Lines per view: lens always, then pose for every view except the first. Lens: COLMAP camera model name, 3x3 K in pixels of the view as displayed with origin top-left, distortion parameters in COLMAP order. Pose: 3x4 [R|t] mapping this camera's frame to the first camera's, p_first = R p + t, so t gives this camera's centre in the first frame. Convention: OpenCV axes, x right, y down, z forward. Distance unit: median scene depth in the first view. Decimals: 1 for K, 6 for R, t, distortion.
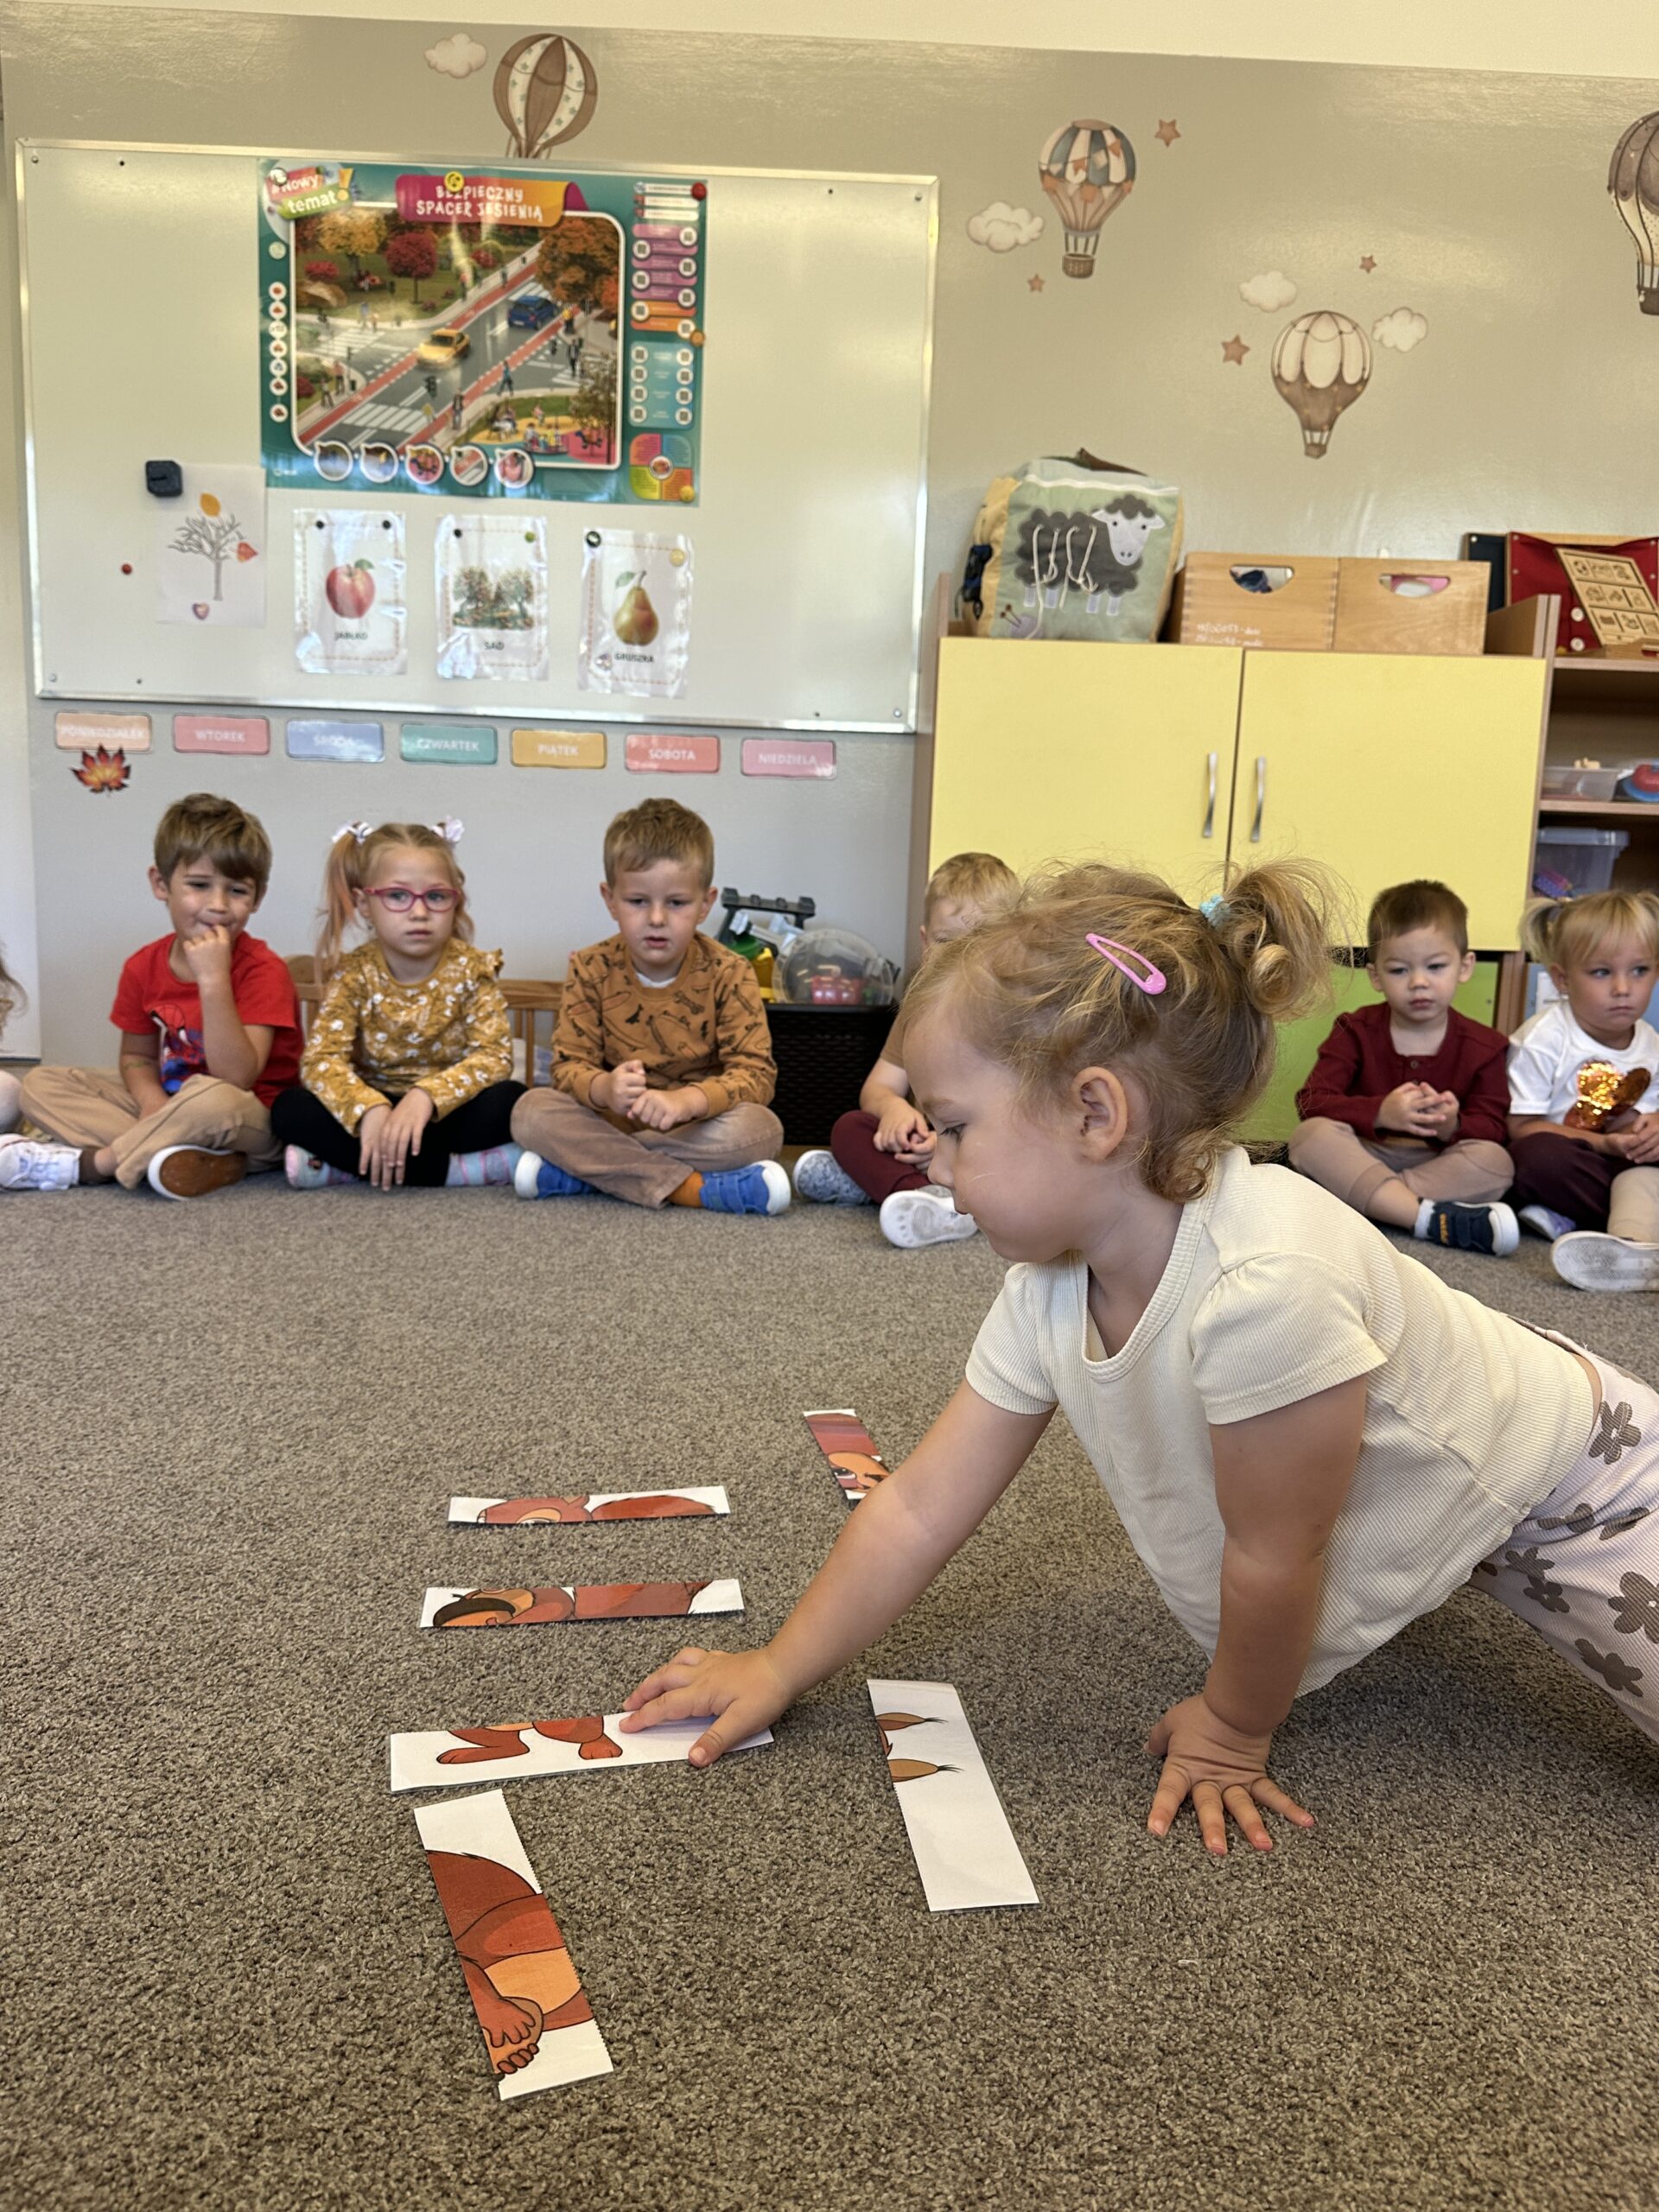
lens RADIAL K [[1569.1, 0, 818.6], [0, 1569.1, 1032.5], [0, 0, 1]] dist [0.004634, -0.005863]
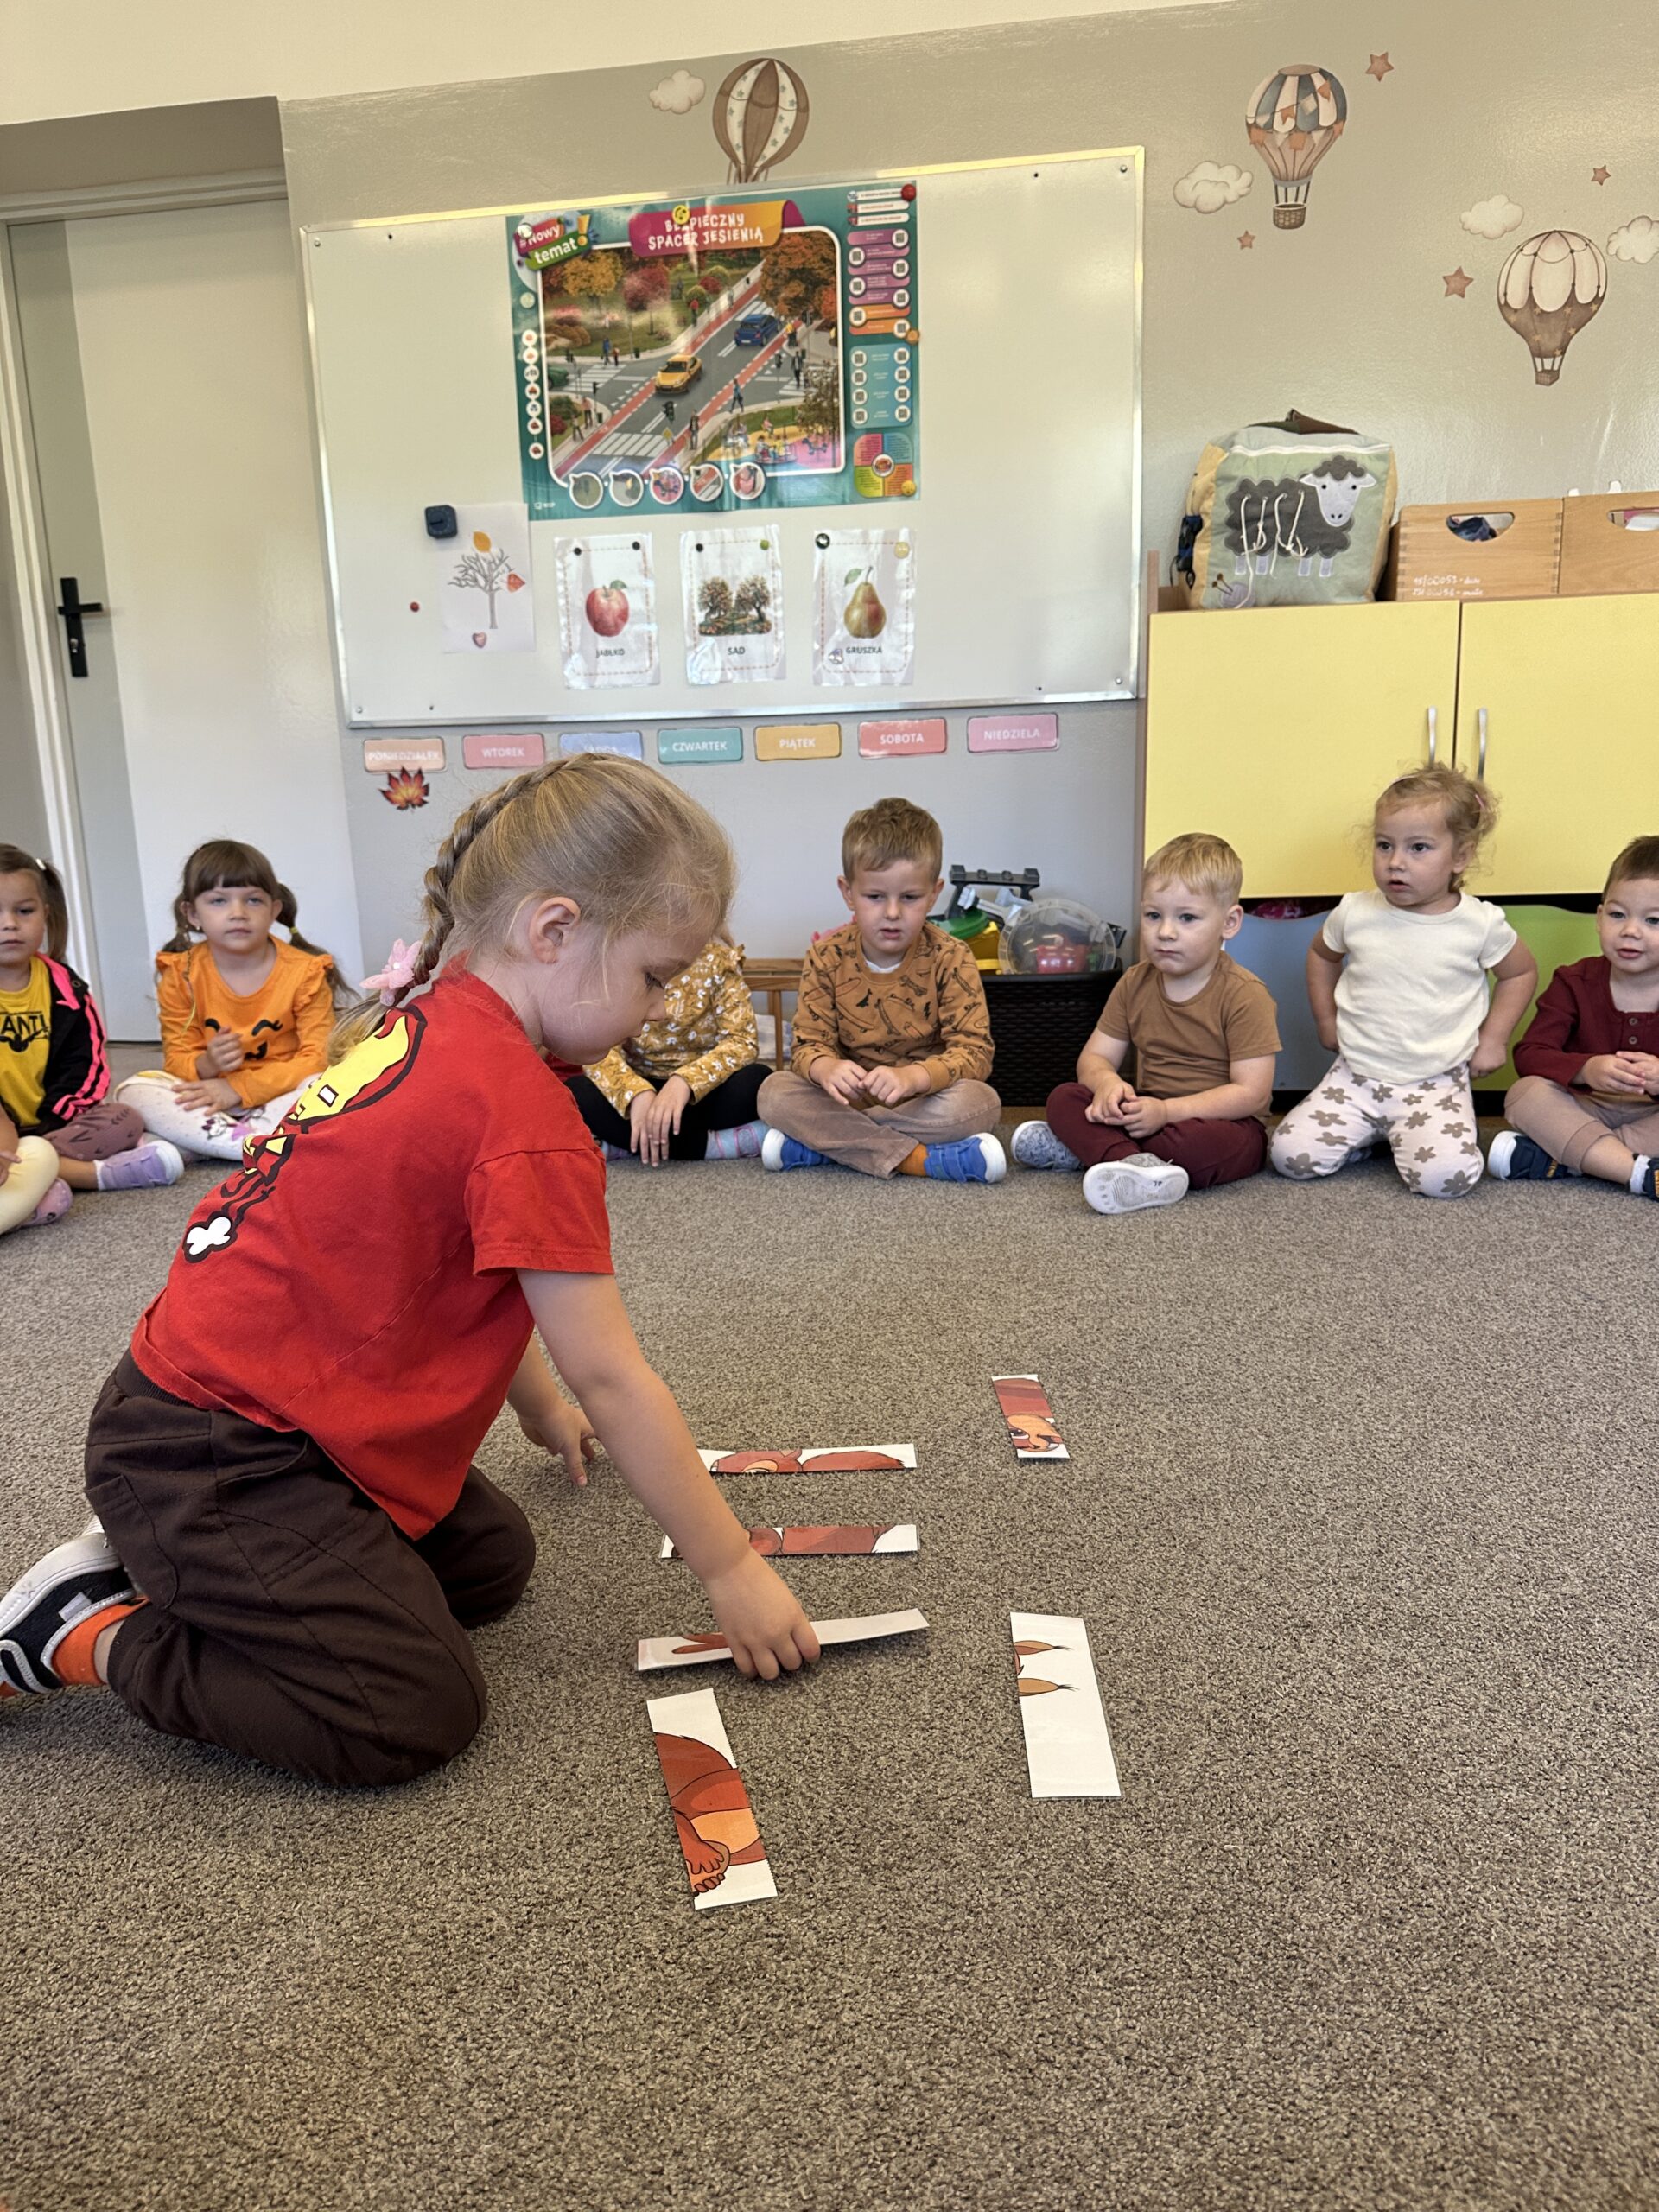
lens RADIAL K [[1565.0, 0, 832.1], [0, 1565.0, 1018.4], [0, 0, 1]] dist [0.022786, -0.022457]
pose [[0.983951, -0.033345, -0.175297, 0.055066], [0.041460, 0.998222, 0.042832, -0.048526], [0.173557, -0.049412, 0.983583, -0.092046]]
